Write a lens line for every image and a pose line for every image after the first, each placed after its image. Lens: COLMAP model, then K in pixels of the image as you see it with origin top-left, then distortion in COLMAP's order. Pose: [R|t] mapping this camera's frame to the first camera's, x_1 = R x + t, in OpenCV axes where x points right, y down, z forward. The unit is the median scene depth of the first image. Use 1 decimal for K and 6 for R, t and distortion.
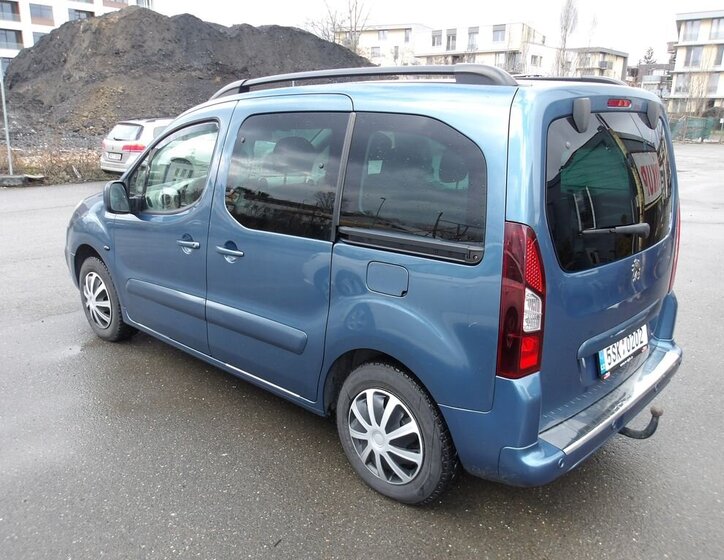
lens RADIAL K [[621.7, 0, 362.5], [0, 621.7, 279.7], [0, 0, 1]] dist [0.004258, -0.009228]
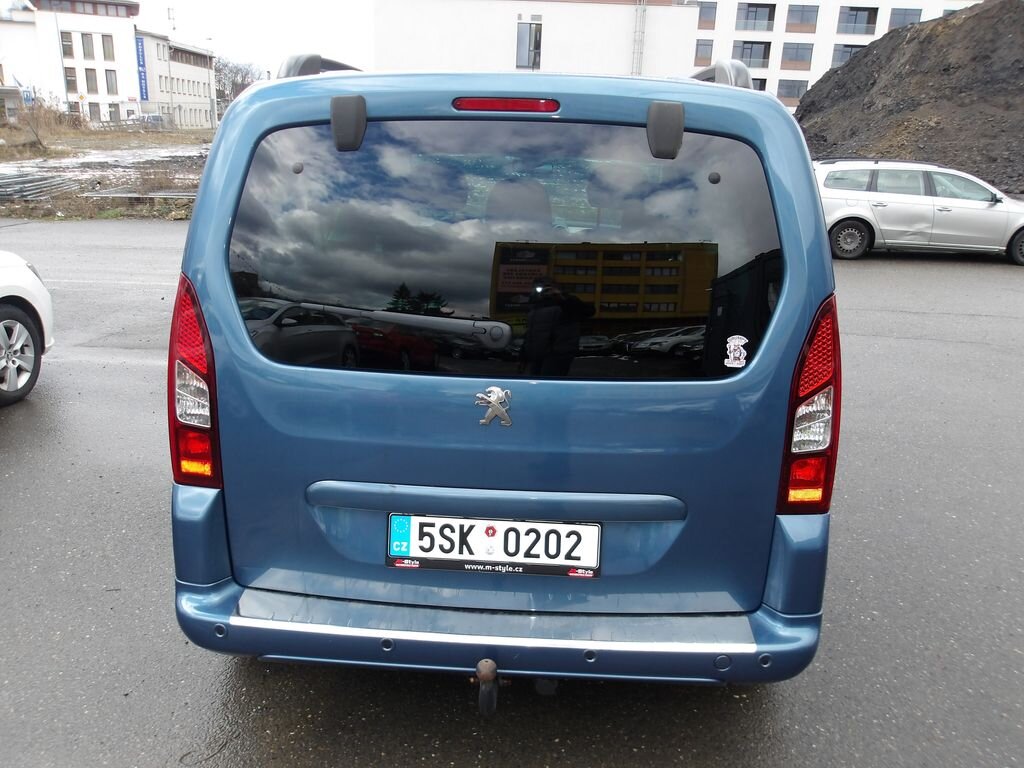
lens RADIAL K [[857.3, 0, 512.8], [0, 857.3, 383.4], [0, 0, 1]] dist [-0.002811, 0.013517]
pose [[0.604923, 0.231559, -0.761872, 0.117158], [-0.242458, 0.964915, 0.100760, -0.008532], [0.758473, 0.123770, 0.639843, 0.071495]]
